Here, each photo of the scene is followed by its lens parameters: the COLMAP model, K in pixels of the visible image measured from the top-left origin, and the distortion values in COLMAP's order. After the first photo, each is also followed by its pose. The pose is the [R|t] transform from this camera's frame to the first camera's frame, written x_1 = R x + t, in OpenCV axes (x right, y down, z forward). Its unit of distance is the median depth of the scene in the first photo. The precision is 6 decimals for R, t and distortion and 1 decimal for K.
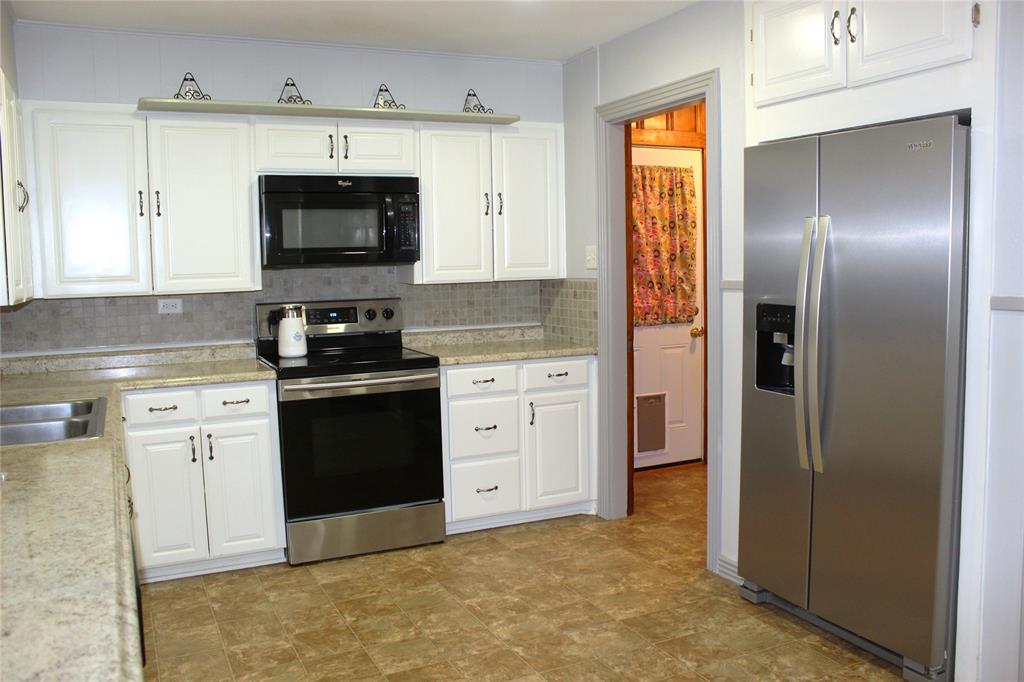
lens RADIAL K [[888.1, 0, 512.0], [0, 888.1, 341.0], [0, 0, 1]] dist [-0.092709, 0.007086]
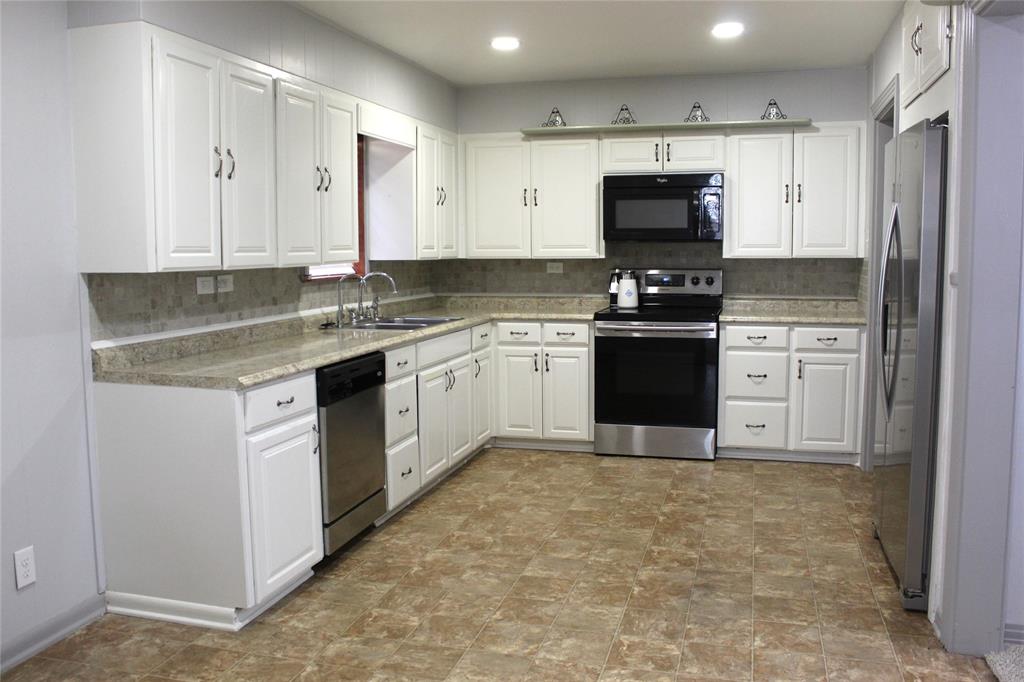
lens RADIAL K [[888.1, 0, 512.0], [0, 888.1, 341.0], [0, 0, 1]] dist [-0.092709, 0.007086]
pose [[0.756527, 0.084075, -0.648536, 0.516106], [-0.070455, 0.996408, 0.046986, 0.016608], [0.650156, 0.010146, 0.759733, -0.157485]]
